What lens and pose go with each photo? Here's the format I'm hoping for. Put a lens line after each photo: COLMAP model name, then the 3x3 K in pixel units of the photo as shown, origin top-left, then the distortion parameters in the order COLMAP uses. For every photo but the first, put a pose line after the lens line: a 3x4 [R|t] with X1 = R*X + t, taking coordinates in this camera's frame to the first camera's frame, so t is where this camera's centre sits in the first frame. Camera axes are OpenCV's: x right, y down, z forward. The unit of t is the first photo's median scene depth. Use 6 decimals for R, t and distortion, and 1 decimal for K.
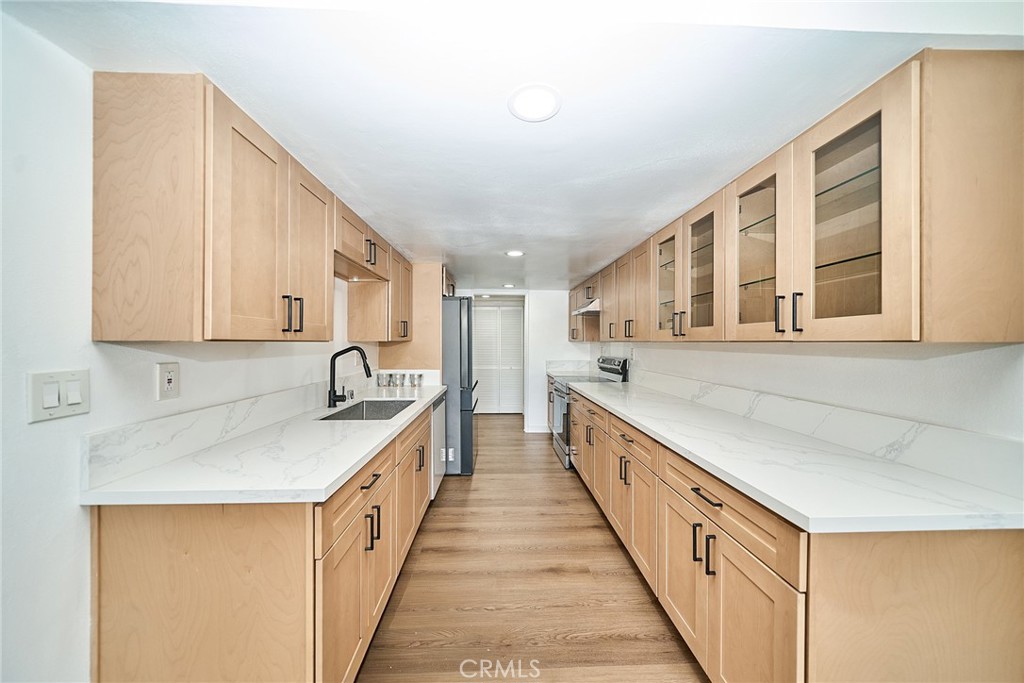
lens RADIAL K [[346.7, 0, 514.5], [0, 346.7, 344.2], [0, 0, 1]] dist [-0.000565, -0.000167]
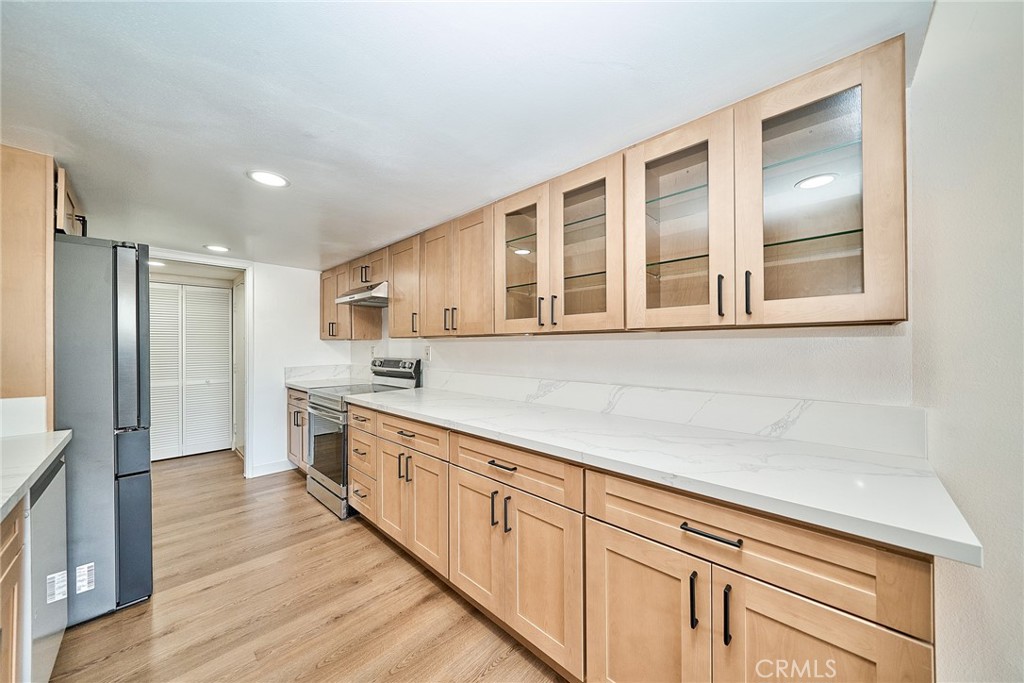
lens RADIAL K [[346.7, 0, 514.5], [0, 346.7, 344.2], [0, 0, 1]] dist [-0.000565, -0.000167]
pose [[0.722366, -0.000733, 0.691510, -0.102045], [0.007919, 0.999943, -0.007213, 0.017607], [-0.691465, 0.010687, 0.722331, 0.310662]]
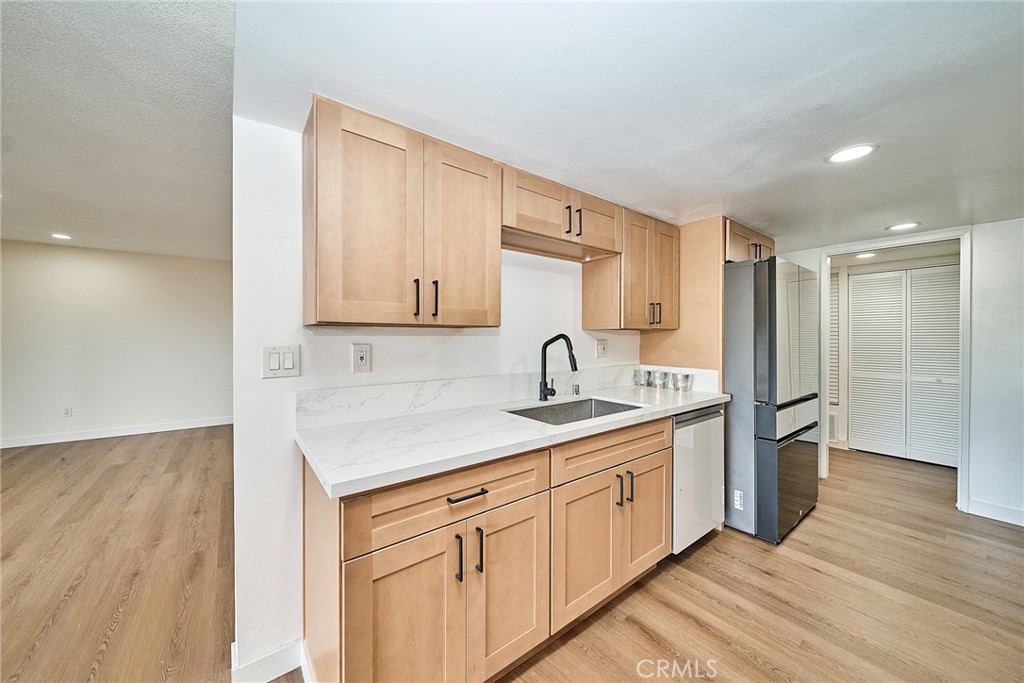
lens RADIAL K [[363.1, 0, 500.6], [0, 363.1, 339.6], [0, 0, 1]] dist [0.000110, -0.000128]
pose [[0.567783, 0.004846, -0.823164, 0.150070], [-0.003436, 0.999988, 0.003516, 0.012970], [0.823171, 0.000832, 0.567793, 0.267505]]
